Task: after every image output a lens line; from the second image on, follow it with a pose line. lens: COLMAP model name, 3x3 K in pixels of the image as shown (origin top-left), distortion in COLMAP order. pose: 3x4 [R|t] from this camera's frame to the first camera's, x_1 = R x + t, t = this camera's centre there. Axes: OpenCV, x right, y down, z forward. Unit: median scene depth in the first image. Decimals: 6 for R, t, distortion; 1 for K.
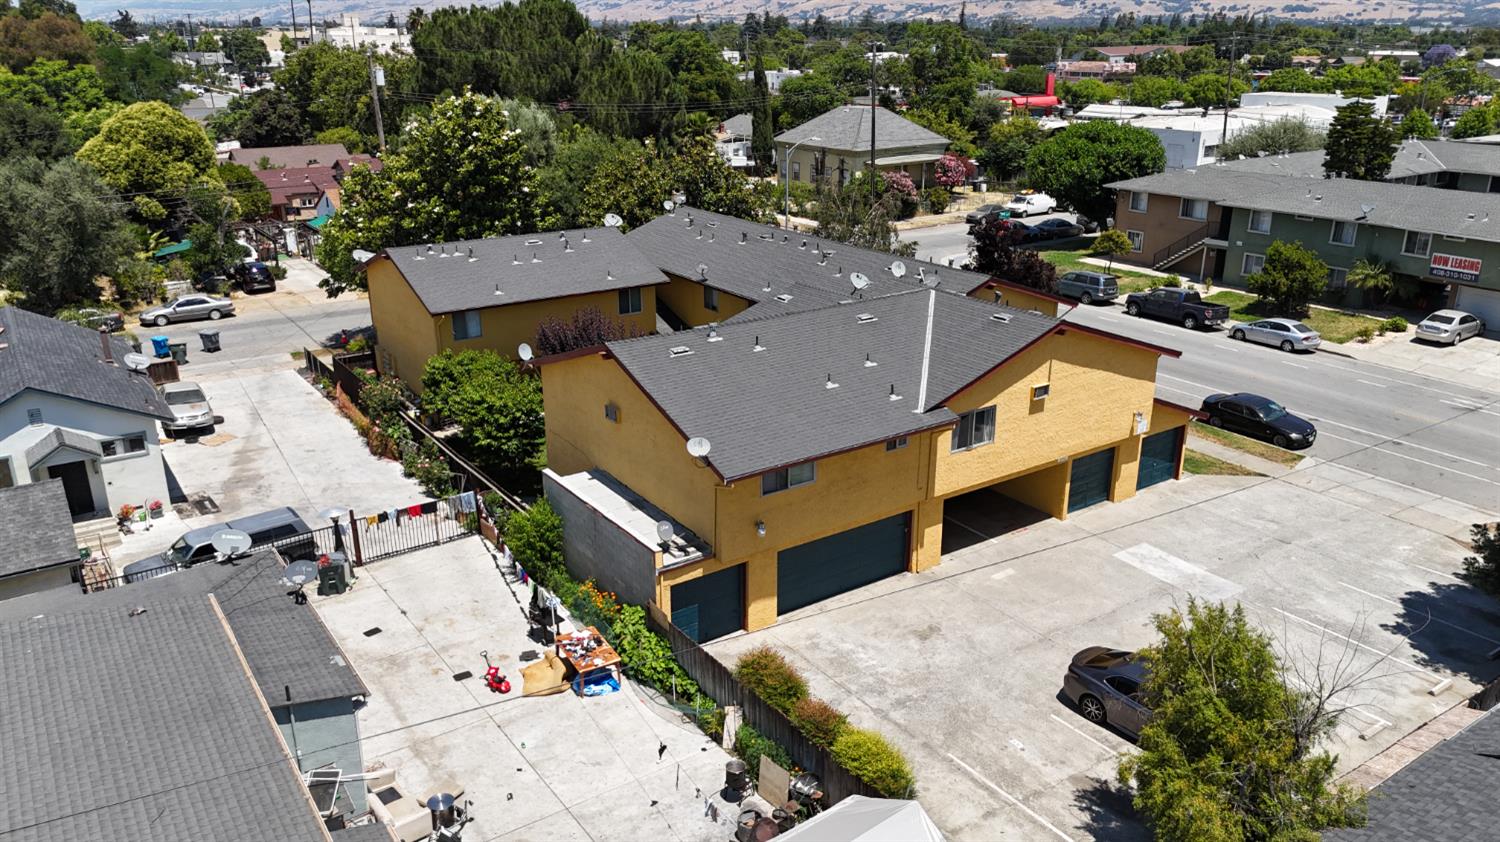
lens RADIAL K [[1119.0, 0, 751.9], [0, 1119.0, 419.7], [0, 0, 1]] dist [0.007049, -0.000515]
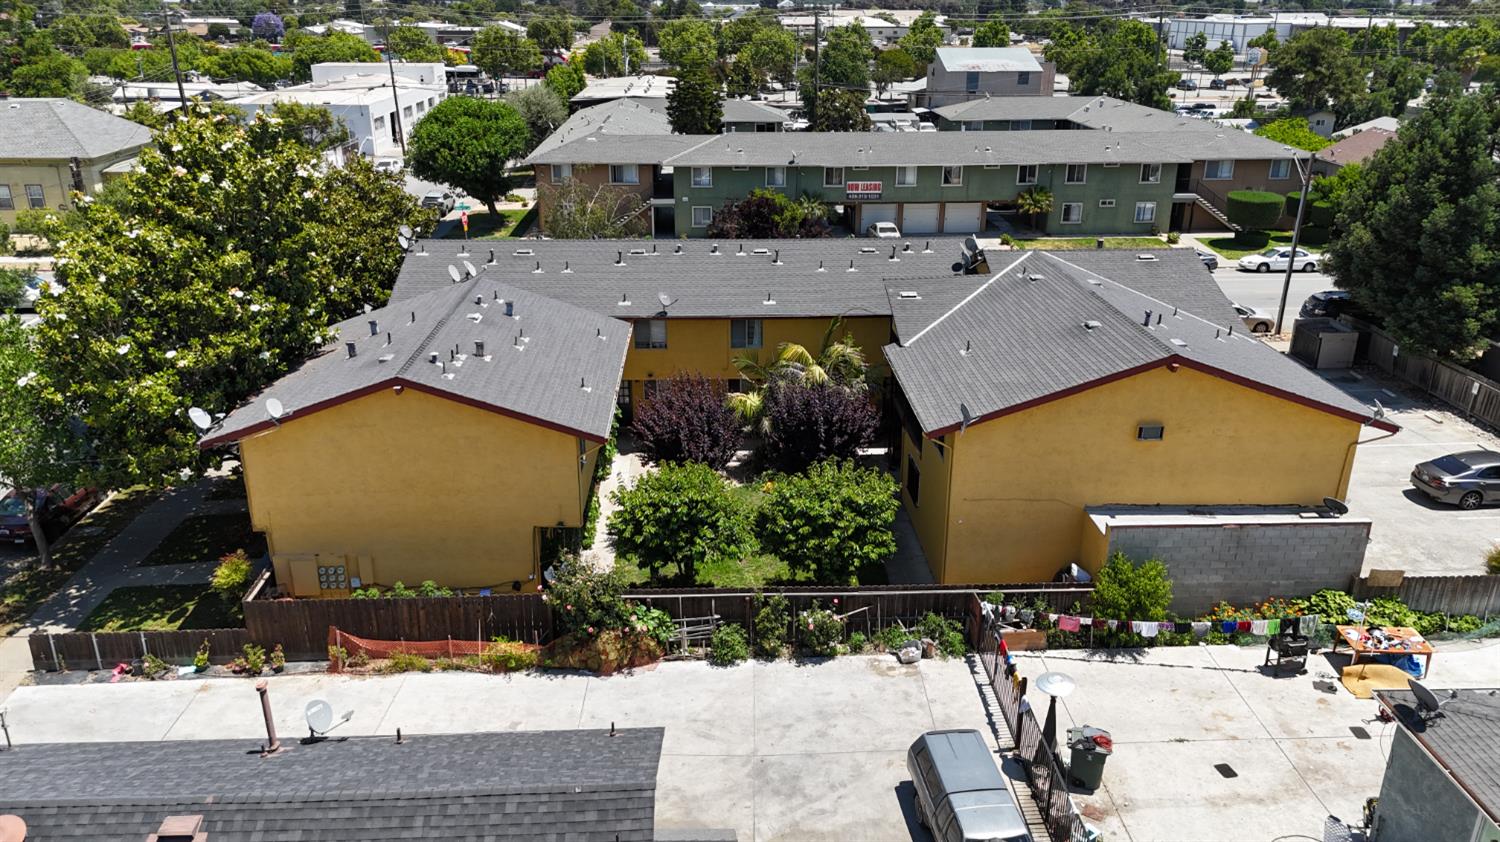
lens RADIAL K [[1119.0, 0, 753.3], [0, 1119.0, 423.2], [0, 0, 1]] dist [0.007049, -0.000515]
pose [[0.526153, -0.294334, 0.797828, -0.510094], [0.273310, 0.946945, 0.169103, -0.127208], [-0.805273, 0.129081, 0.578683, 0.371463]]
